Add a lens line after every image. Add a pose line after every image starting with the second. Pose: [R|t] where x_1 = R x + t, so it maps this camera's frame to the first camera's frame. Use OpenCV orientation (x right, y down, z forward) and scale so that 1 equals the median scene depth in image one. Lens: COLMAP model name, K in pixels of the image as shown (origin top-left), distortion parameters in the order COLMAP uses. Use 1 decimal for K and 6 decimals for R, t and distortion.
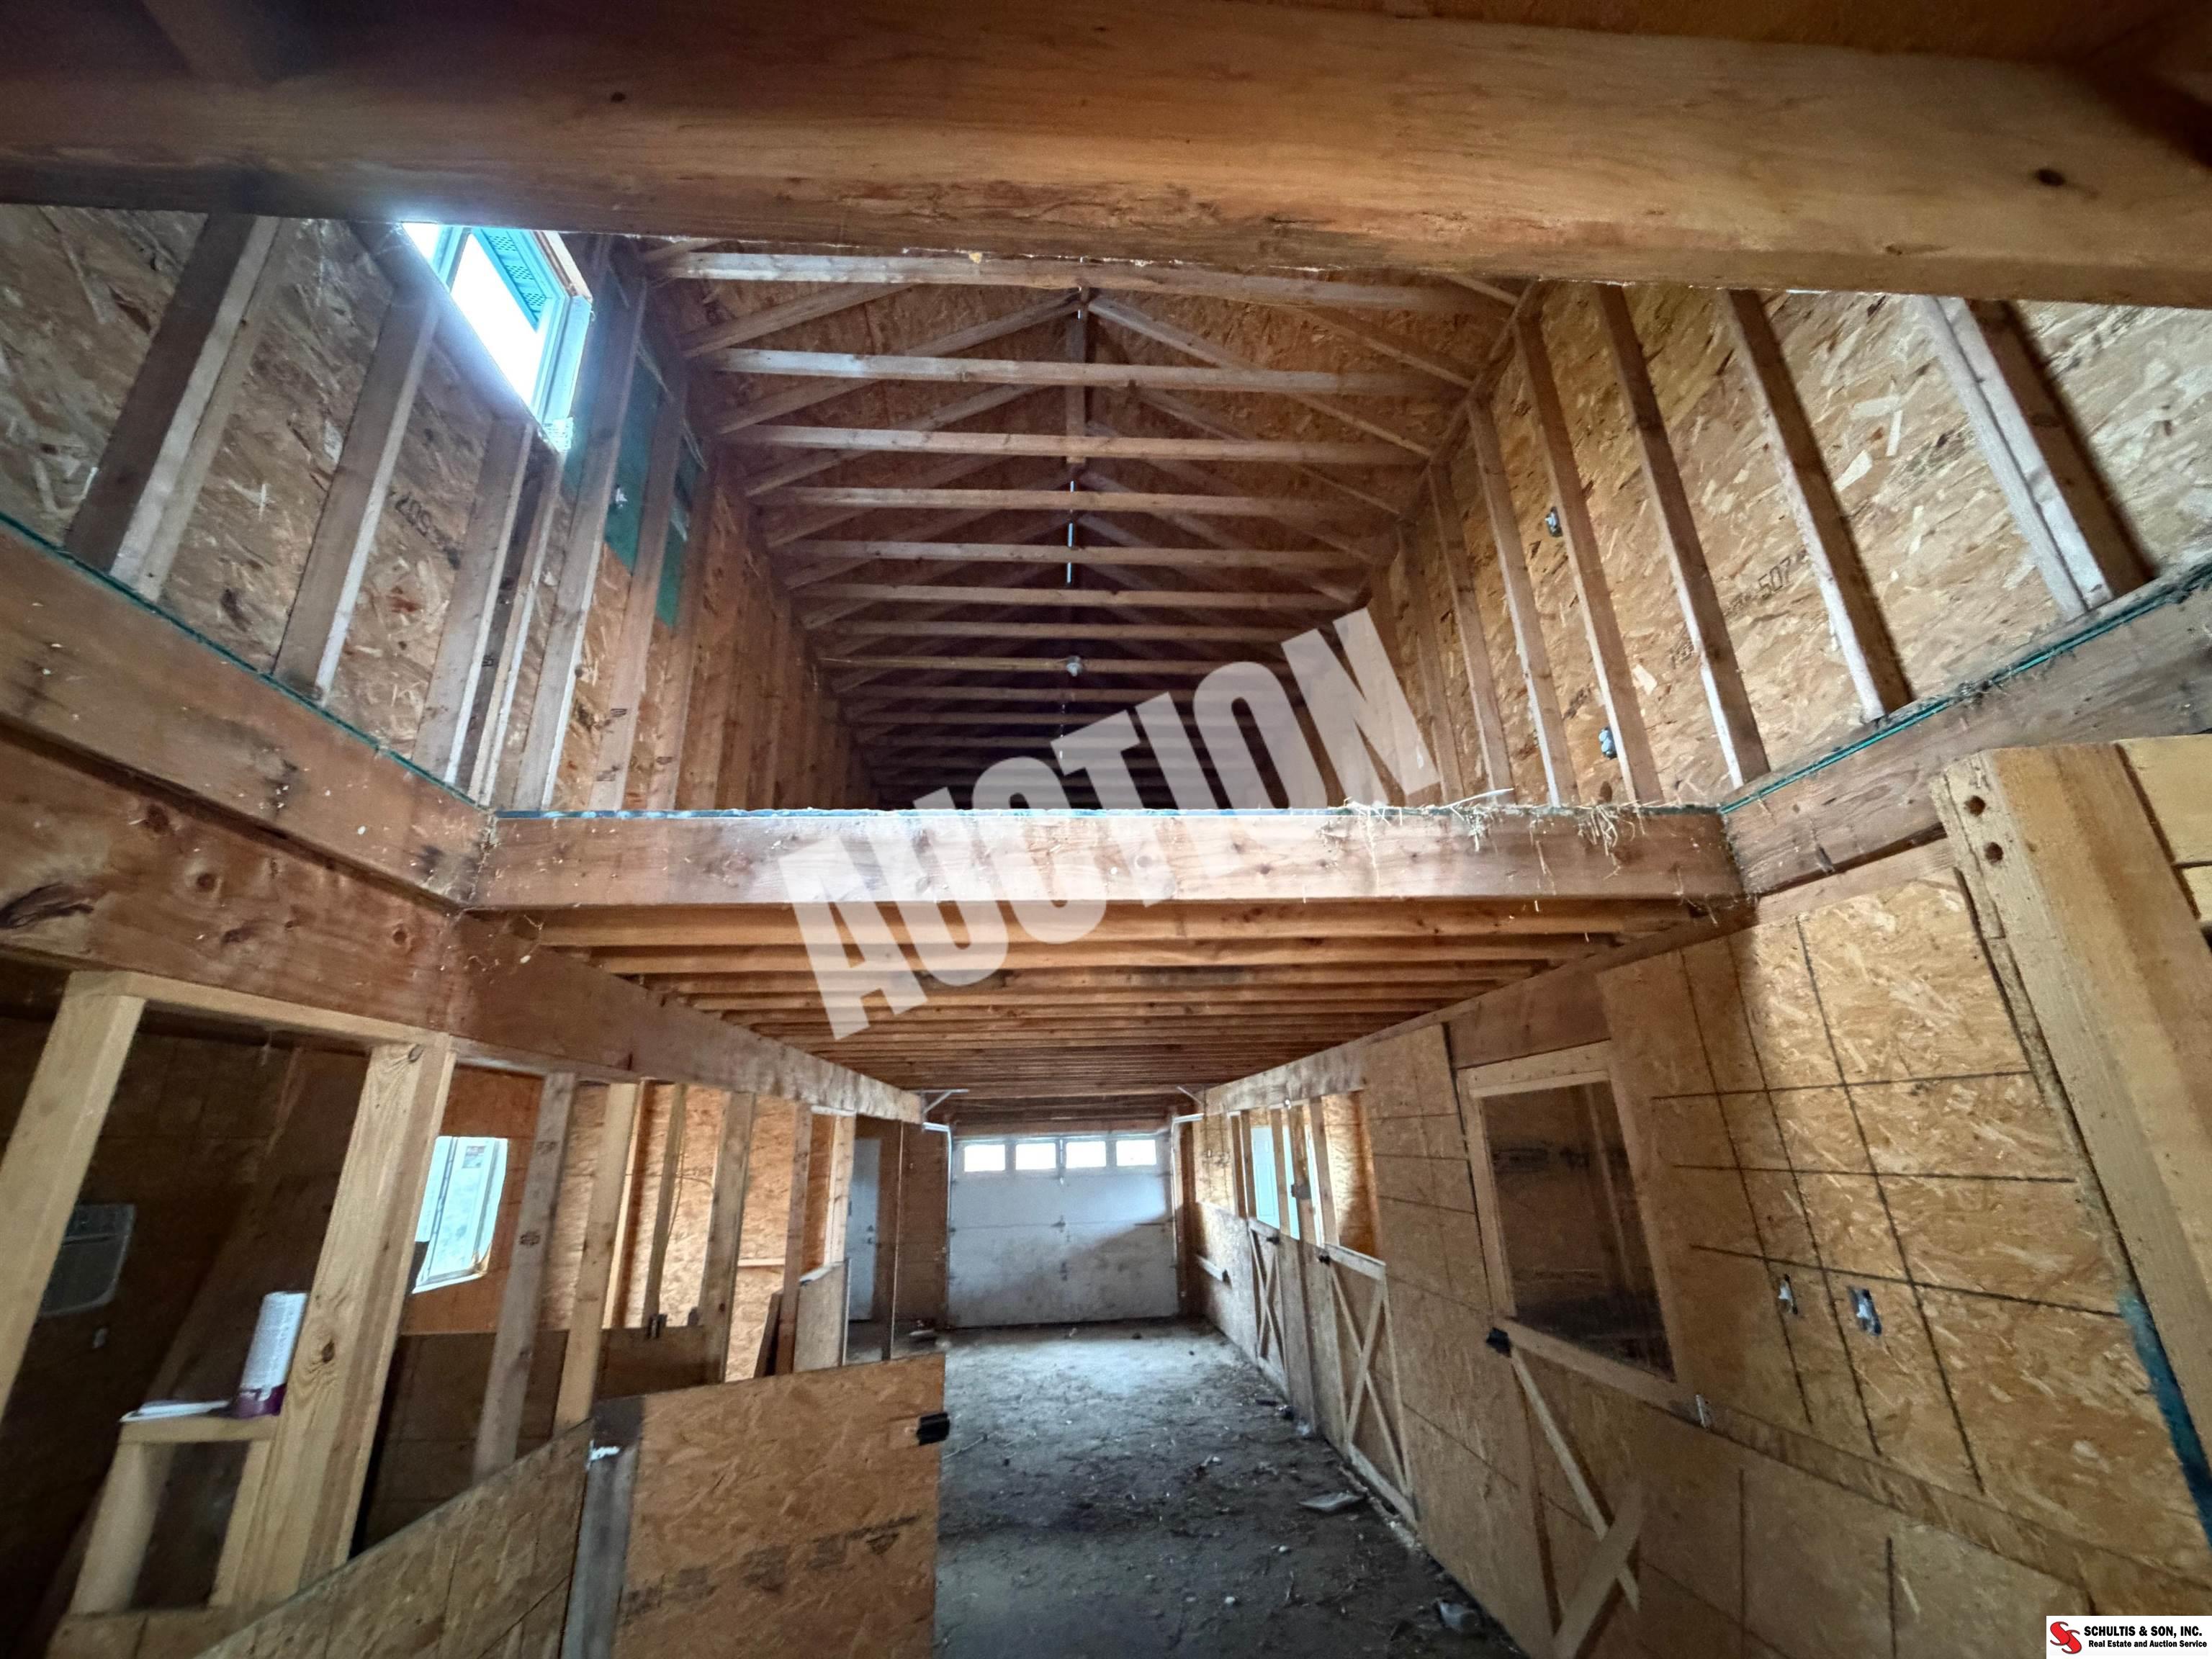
lens RADIAL K [[877.9, 0, 1099.5], [0, 877.9, 830.7], [0, 0, 1]] dist [0.000059, -0.000425]
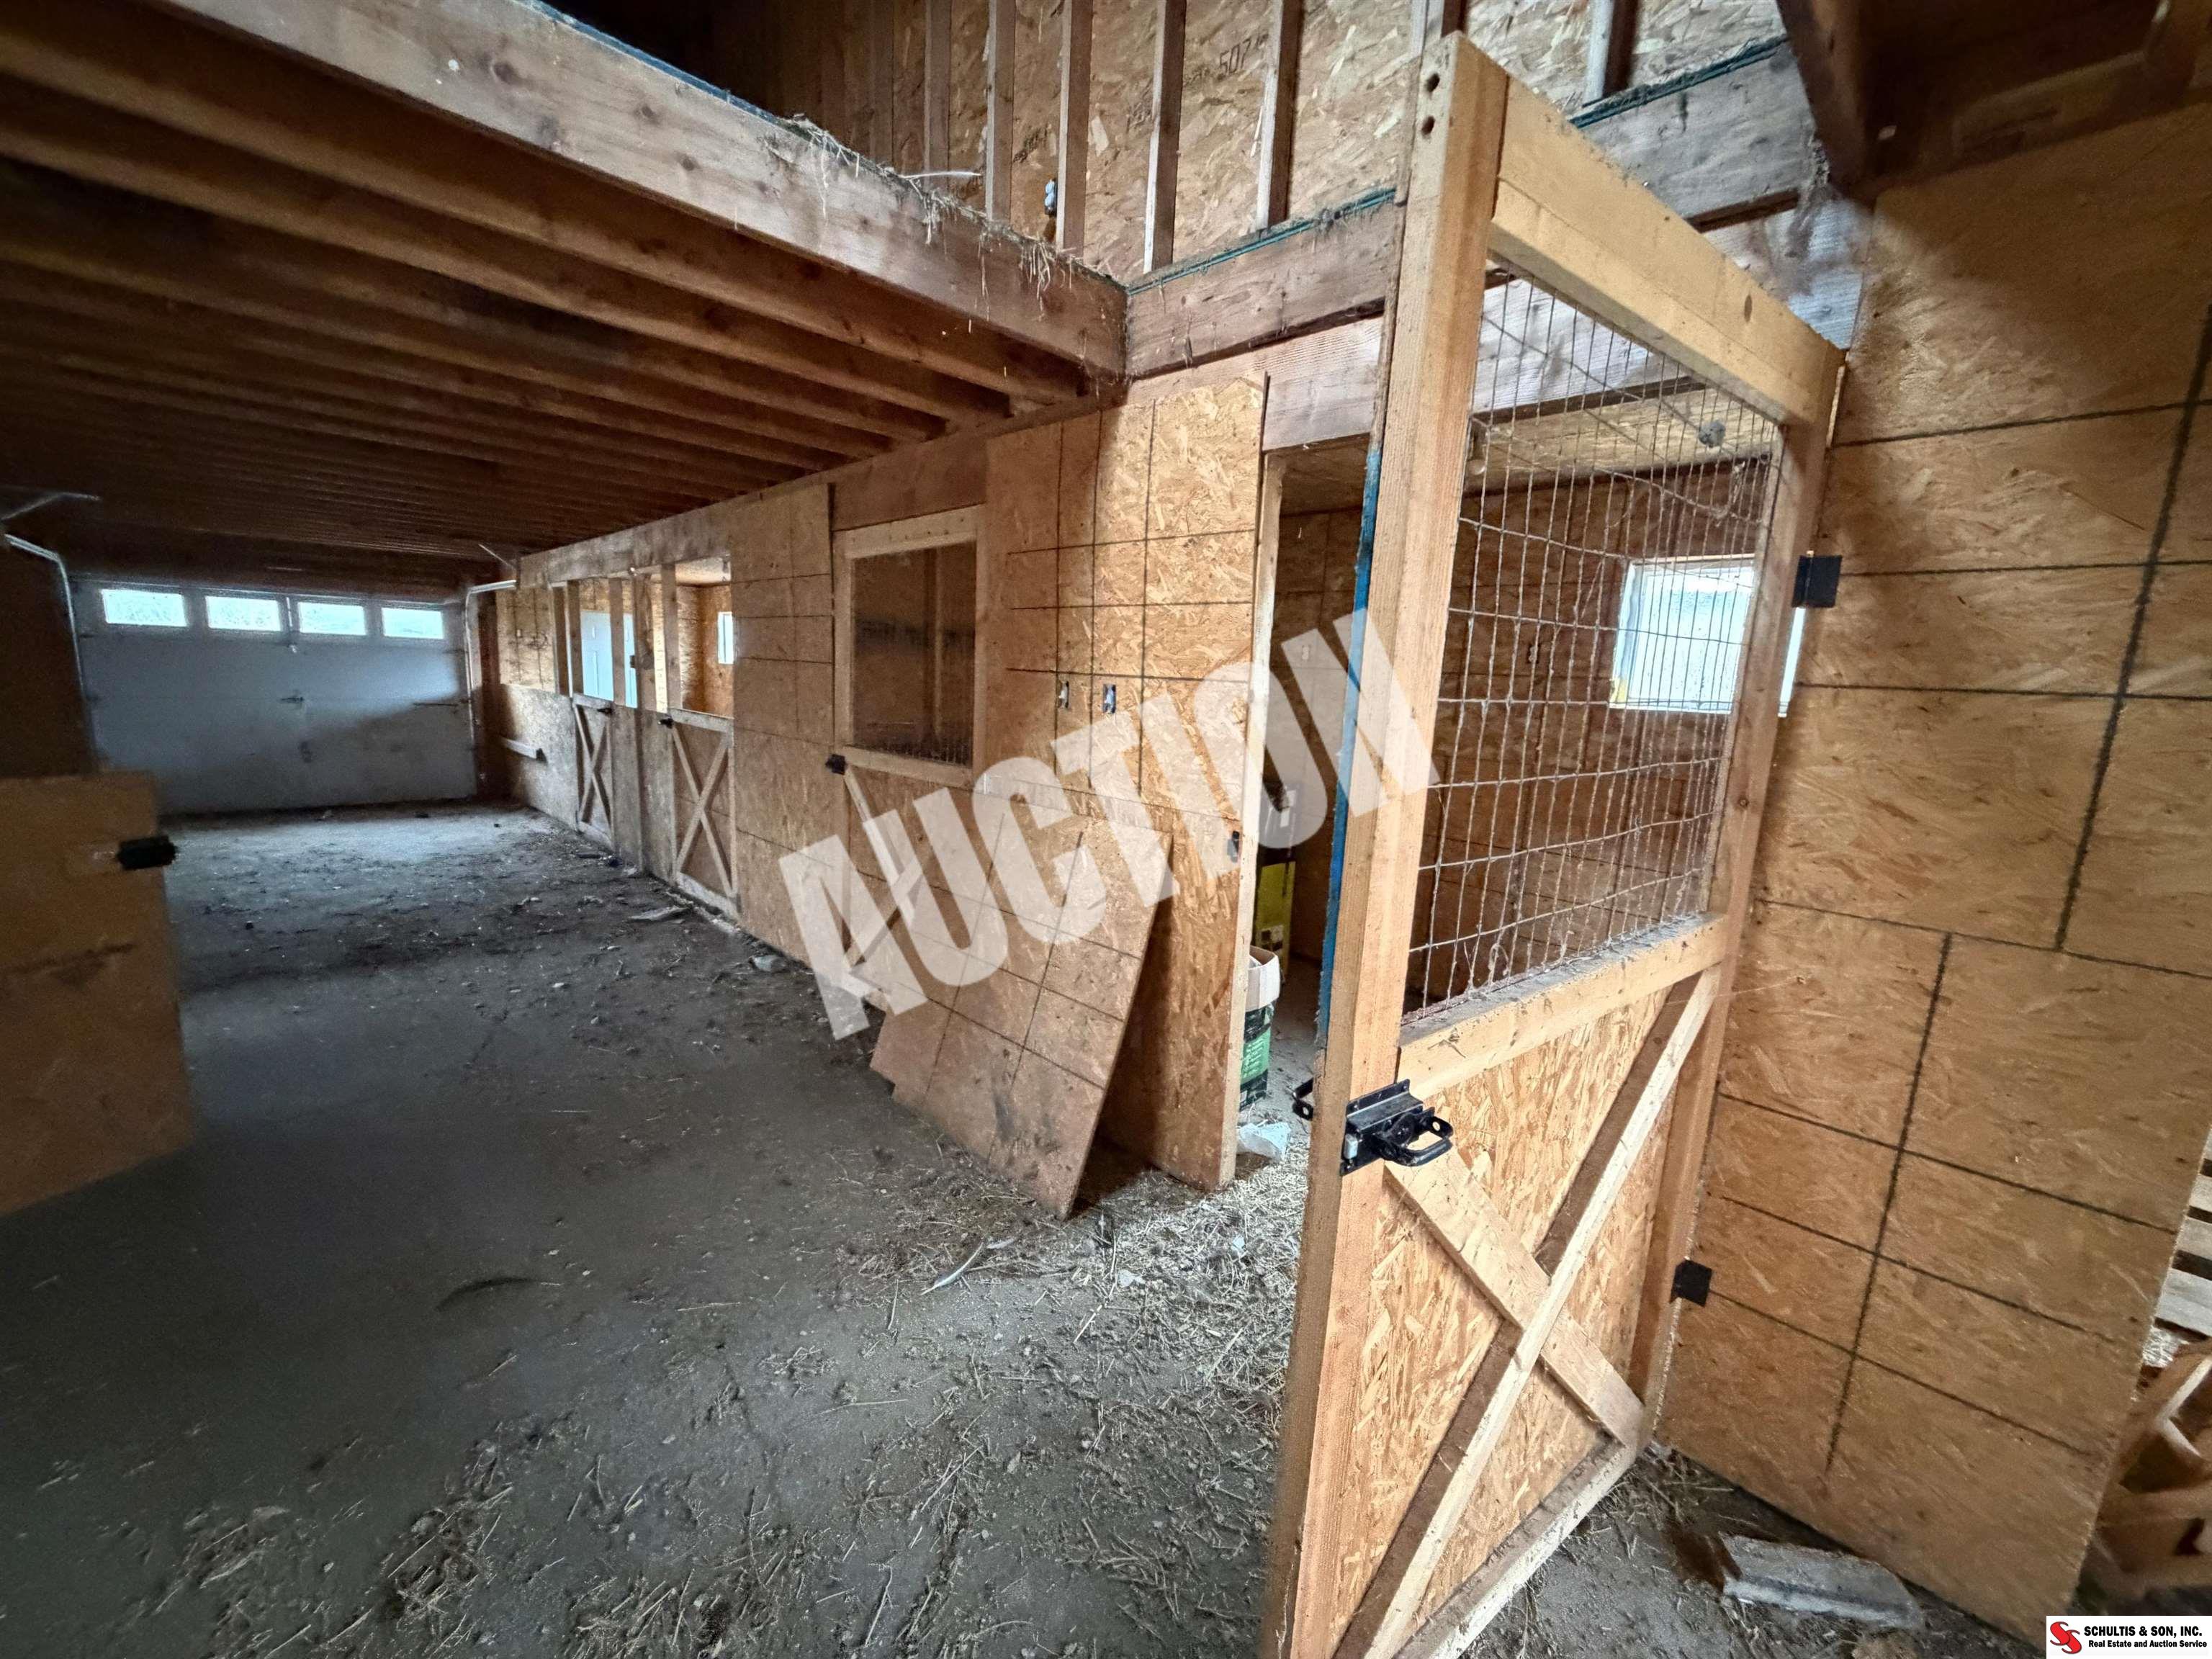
lens RADIAL K [[877.9, 0, 1099.5], [0, 877.9, 830.7], [0, 0, 1]] dist [0.000059, -0.000425]
pose [[0.757229, -0.047333, 0.651432, -0.047072], [-0.281891, 0.876016, 0.391324, 0.099002], [-0.589187, -0.479954, 0.650002, -0.014437]]
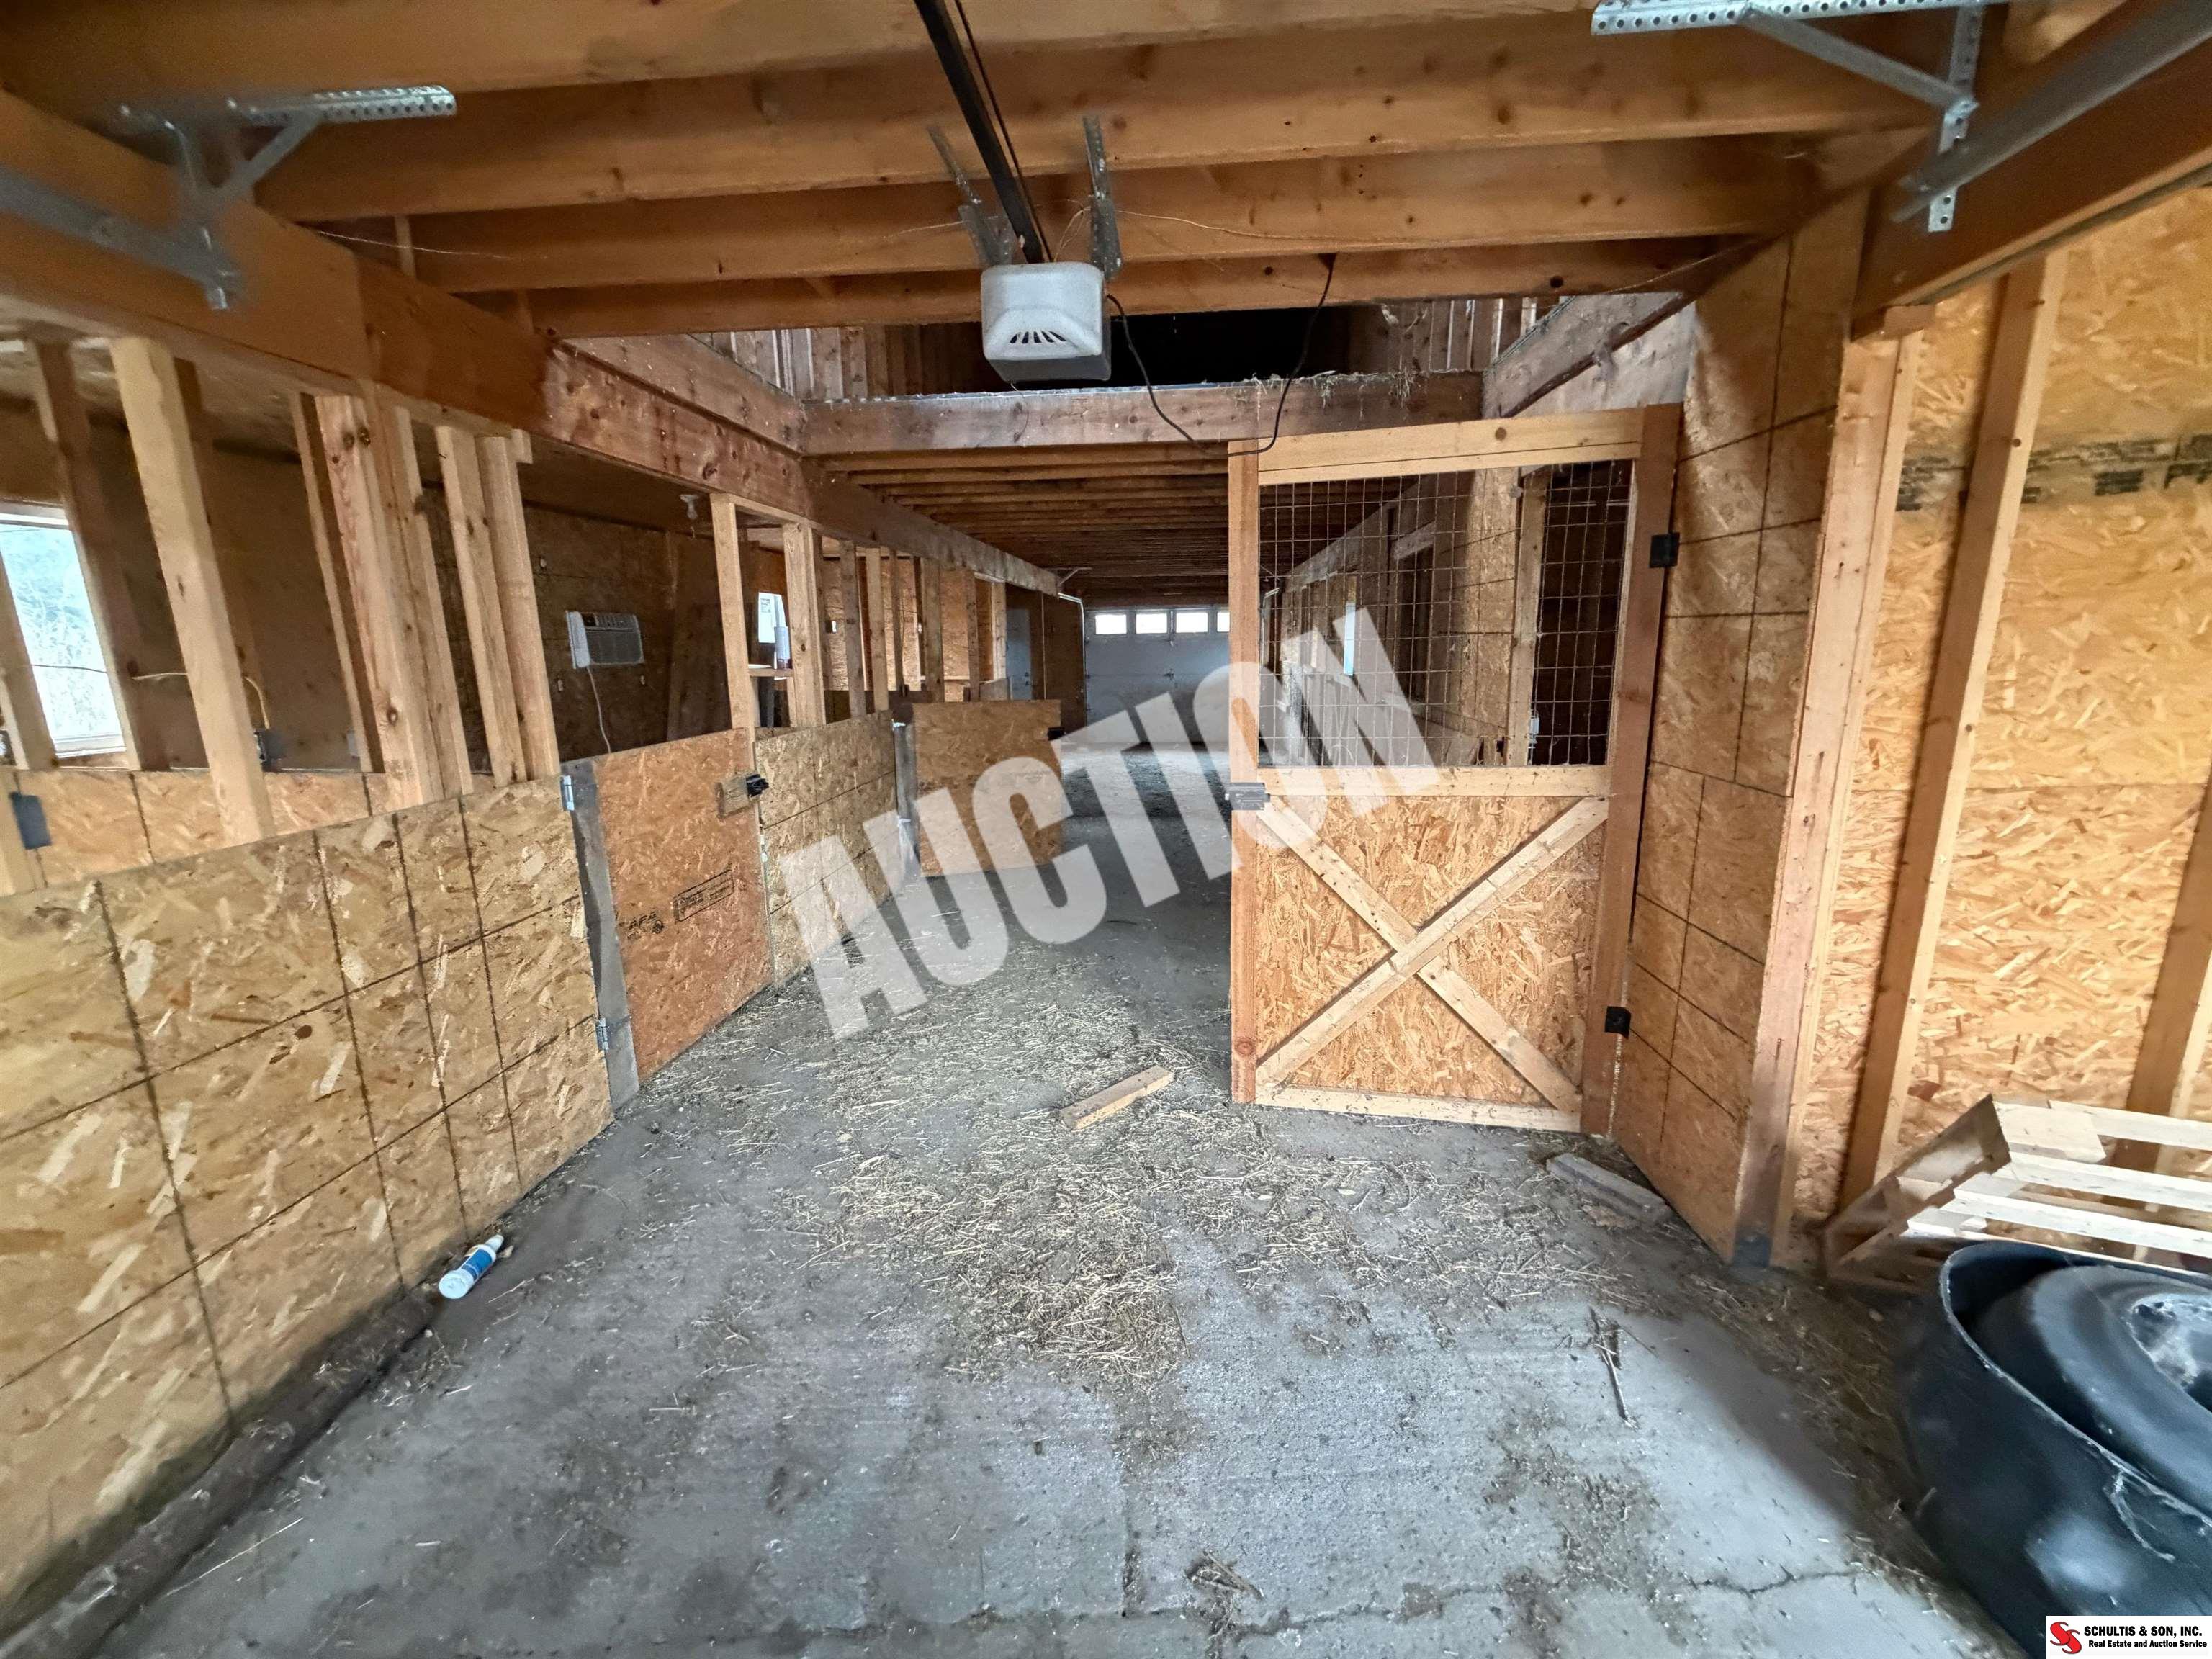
lens RADIAL K [[877.9, 0, 1099.5], [0, 877.9, 830.7], [0, 0, 1]] dist [0.000059, -0.000425]
pose [[0.986460, 0.049134, -0.156472, 0.195613], [0.041706, 0.847550, 0.529074, -0.132189], [0.158613, -0.528436, 0.834024, -0.629203]]
